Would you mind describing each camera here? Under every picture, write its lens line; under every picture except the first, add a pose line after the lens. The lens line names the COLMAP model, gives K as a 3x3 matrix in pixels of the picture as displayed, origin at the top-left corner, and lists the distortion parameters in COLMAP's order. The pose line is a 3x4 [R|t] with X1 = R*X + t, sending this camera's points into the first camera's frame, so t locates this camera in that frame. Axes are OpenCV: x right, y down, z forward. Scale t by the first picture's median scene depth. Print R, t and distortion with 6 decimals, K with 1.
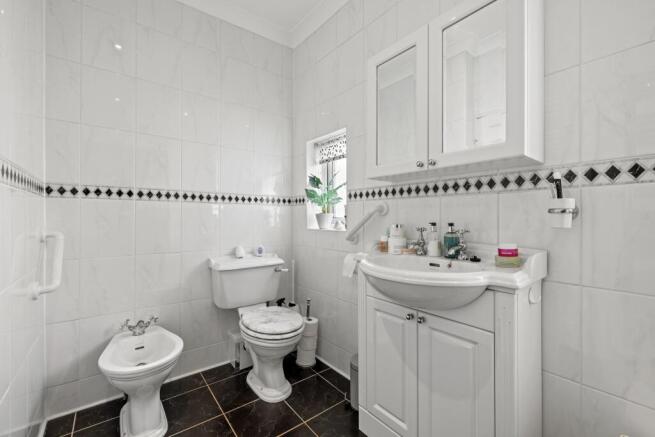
lens RADIAL K [[273.5, 0, 328.3], [0, 273.5, 217.7], [0, 0, 1]] dist [0.001215, 0.000122]
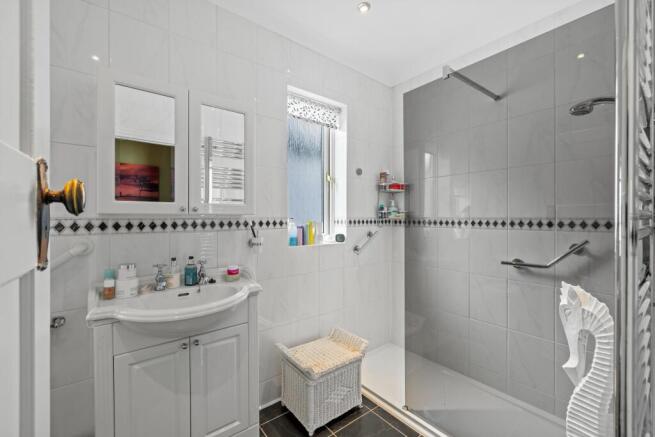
lens RADIAL K [[273.5, 0, 329.0], [0, 273.5, 218.5], [0, 0, 1]] dist [0.001215, 0.000122]
pose [[0.012136, -0.005782, 0.999910, -0.778297], [-0.005088, 0.999970, 0.005845, -0.163938], [-0.999913, -0.005158, 0.012106, 0.378150]]
